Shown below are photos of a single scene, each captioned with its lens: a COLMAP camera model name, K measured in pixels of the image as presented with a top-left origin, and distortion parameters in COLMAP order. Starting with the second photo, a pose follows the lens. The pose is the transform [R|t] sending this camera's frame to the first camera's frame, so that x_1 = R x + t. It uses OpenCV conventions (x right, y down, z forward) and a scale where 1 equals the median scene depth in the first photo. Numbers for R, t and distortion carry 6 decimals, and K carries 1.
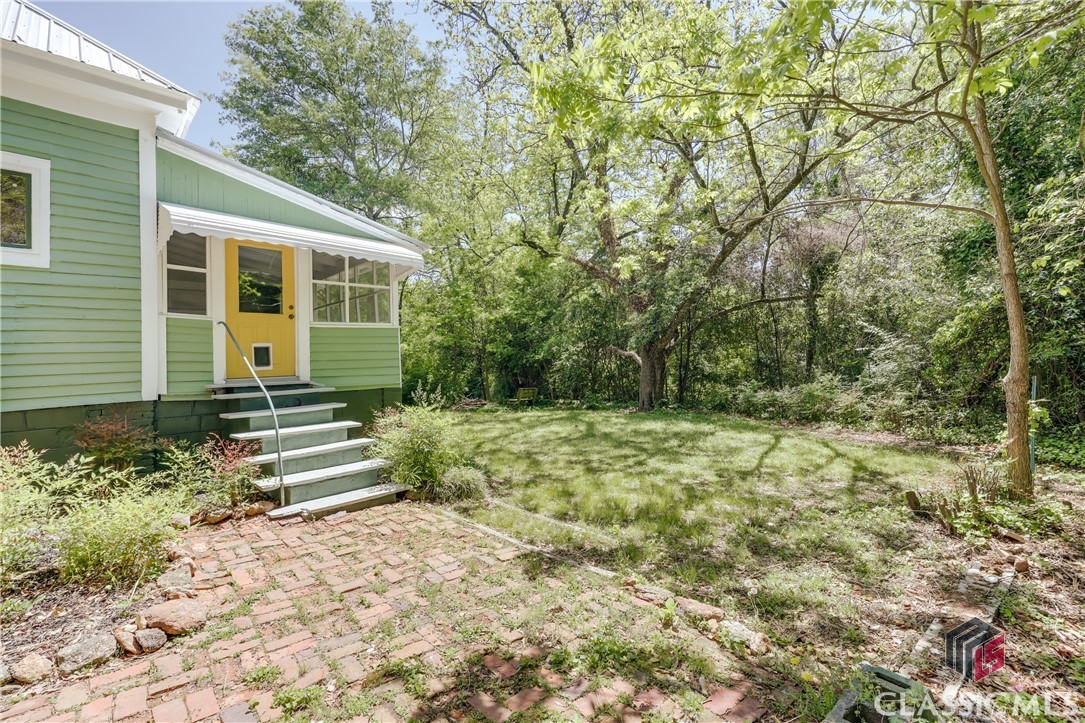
lens RADIAL K [[446.5, 0, 543.2], [0, 446.5, 355.6], [0, 0, 1]] dist [-0.000345, 0.000020]
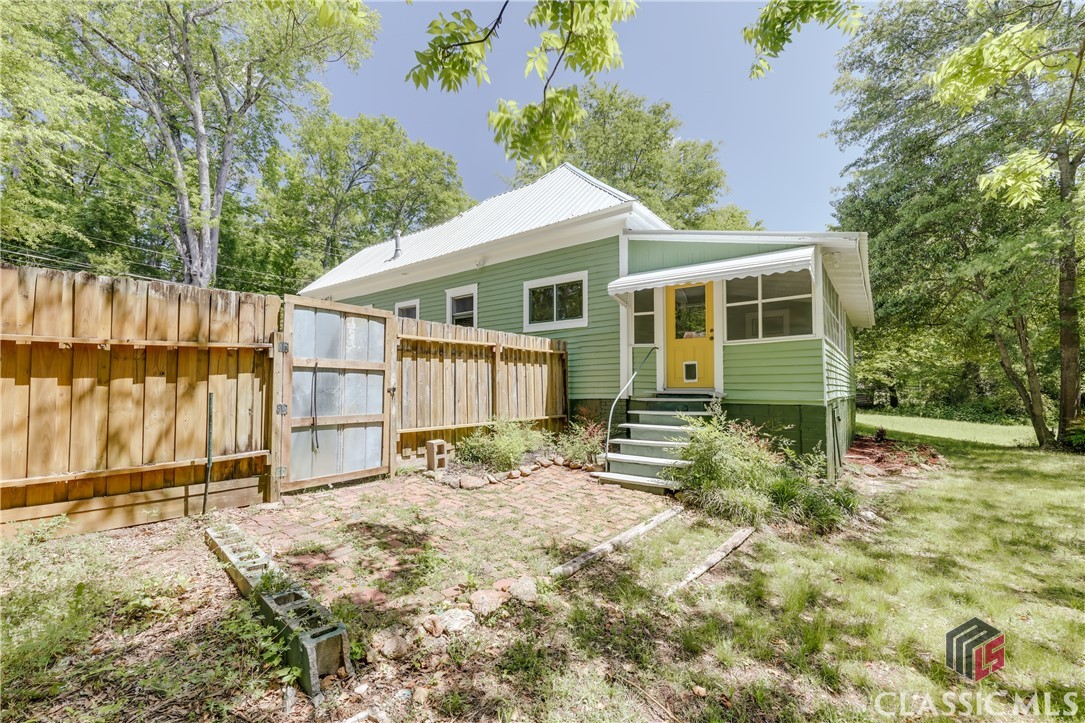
lens RADIAL K [[440.6, 0, 543.5], [0, 440.6, 383.8], [0, 0, 1]] dist [0.000153, 0.000010]
pose [[0.142517, 0.007868, -0.989761, 0.681084], [-0.004760, 0.999962, 0.007263, 0.035224], [0.989781, 0.003676, 0.142550, 0.501383]]
